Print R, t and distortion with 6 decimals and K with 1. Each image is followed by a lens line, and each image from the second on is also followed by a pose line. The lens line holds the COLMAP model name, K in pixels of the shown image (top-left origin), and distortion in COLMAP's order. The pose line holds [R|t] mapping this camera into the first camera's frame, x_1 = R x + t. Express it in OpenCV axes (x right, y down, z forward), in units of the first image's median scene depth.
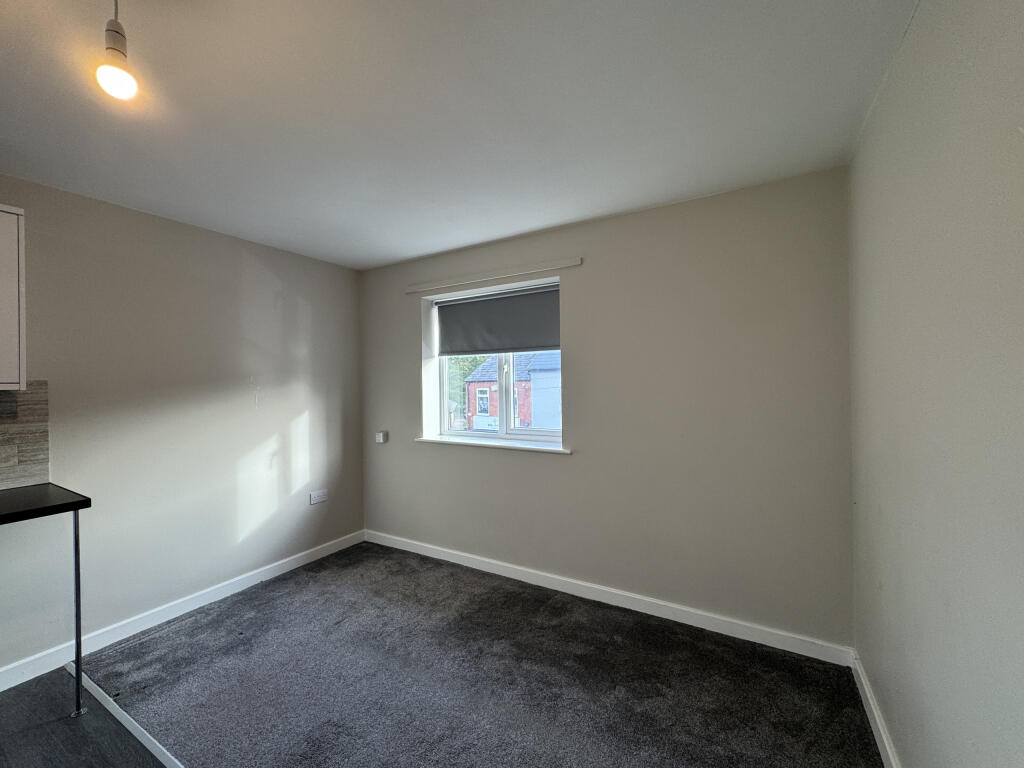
lens RADIAL K [[411.7, 0, 517.2], [0, 411.7, 382.0], [0, 0, 1]] dist [0.001565, 0.000105]
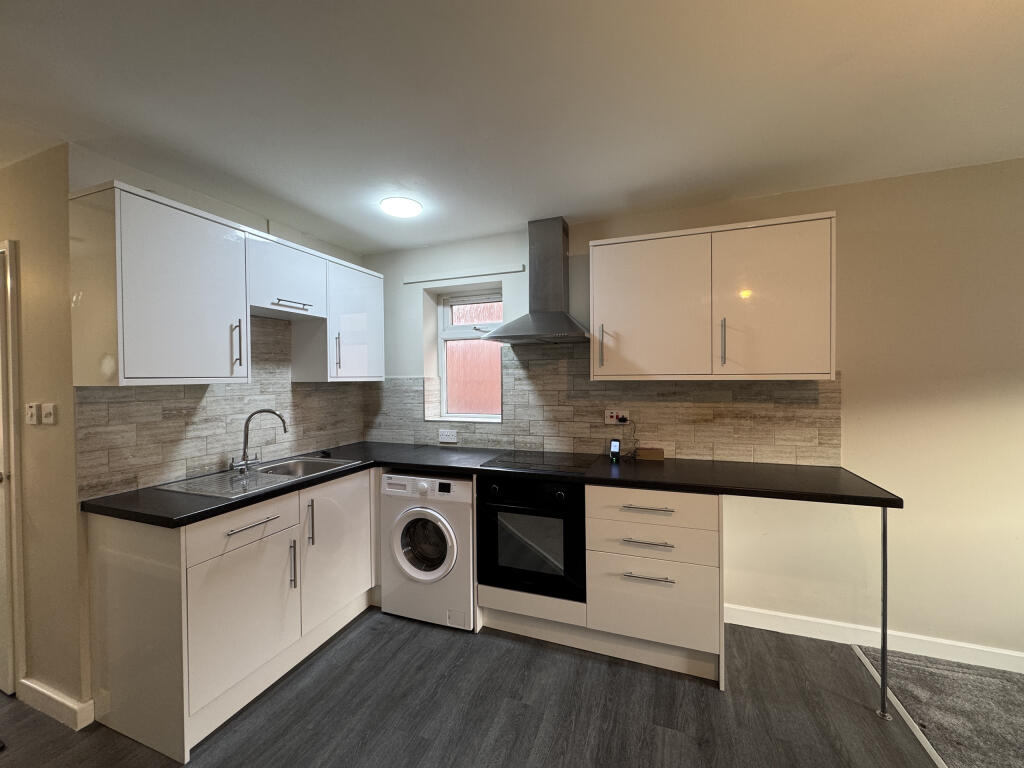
lens RADIAL K [[411.7, 0, 509.9], [0, 411.7, 381.3], [0, 0, 1]] dist [0.001565, 0.000105]
pose [[0.172680, 0.027195, -0.984603, -0.253373], [0.007396, 0.999555, 0.028906, -0.013327], [0.984950, -0.012274, 0.172402, -0.016465]]
